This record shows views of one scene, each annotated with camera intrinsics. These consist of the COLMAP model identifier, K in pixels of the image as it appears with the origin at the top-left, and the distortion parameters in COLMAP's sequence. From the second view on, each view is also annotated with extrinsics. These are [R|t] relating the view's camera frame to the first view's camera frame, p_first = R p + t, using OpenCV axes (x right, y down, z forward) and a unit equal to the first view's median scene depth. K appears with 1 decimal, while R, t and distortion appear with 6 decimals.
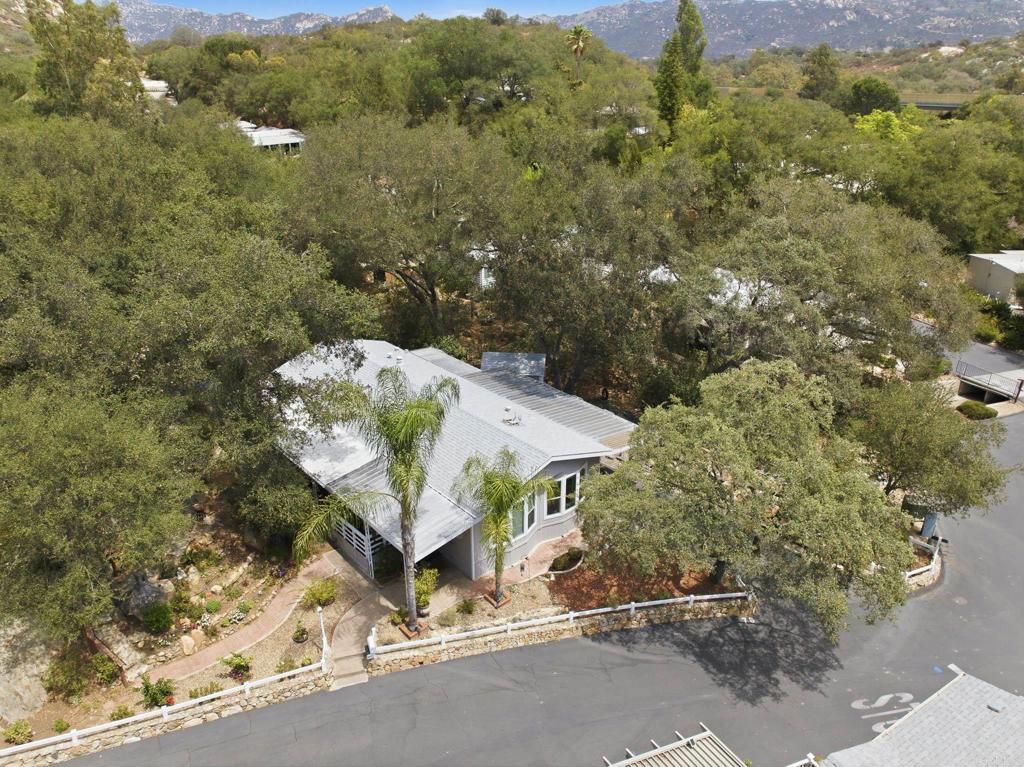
lens RADIAL K [[723.1, 0, 512.3], [0, 723.1, 381.1], [0, 0, 1]] dist [-0.040707, -0.001720]
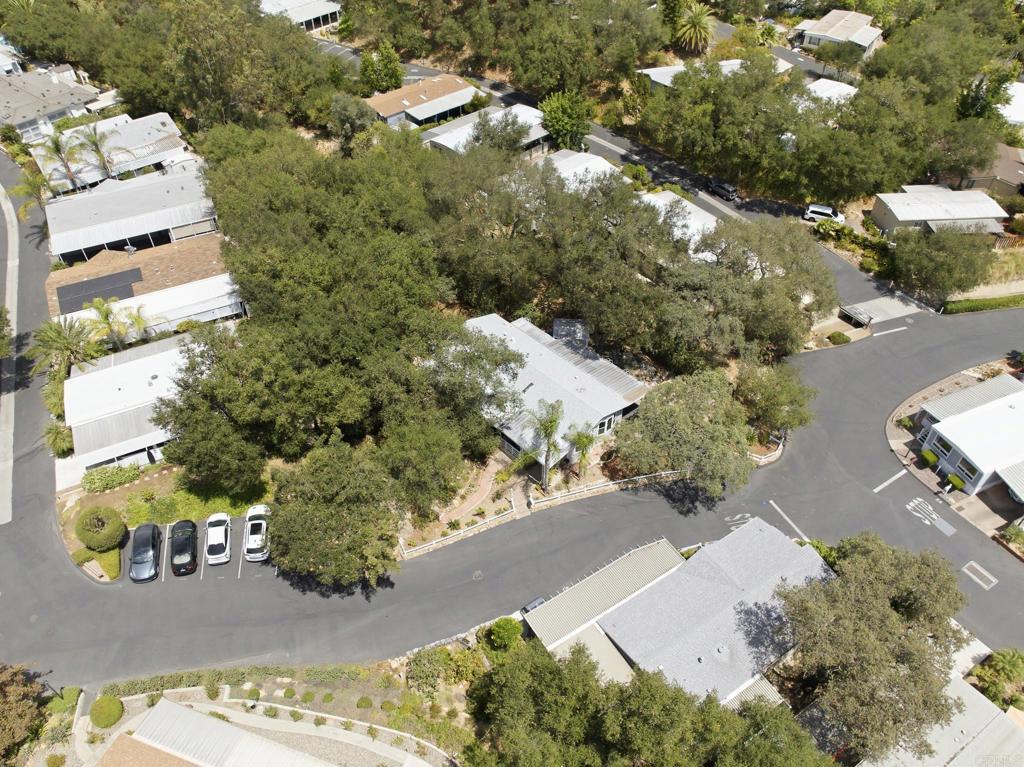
lens RADIAL K [[723.1, 0, 512.3], [0, 723.1, 381.1], [0, 0, 1]] dist [-0.040707, -0.001720]
pose [[0.999609, -0.019531, 0.020020, -0.281659], [0.011510, 0.939638, 0.341976, -0.798268], [-0.025490, -0.341612, 0.939495, -1.088596]]
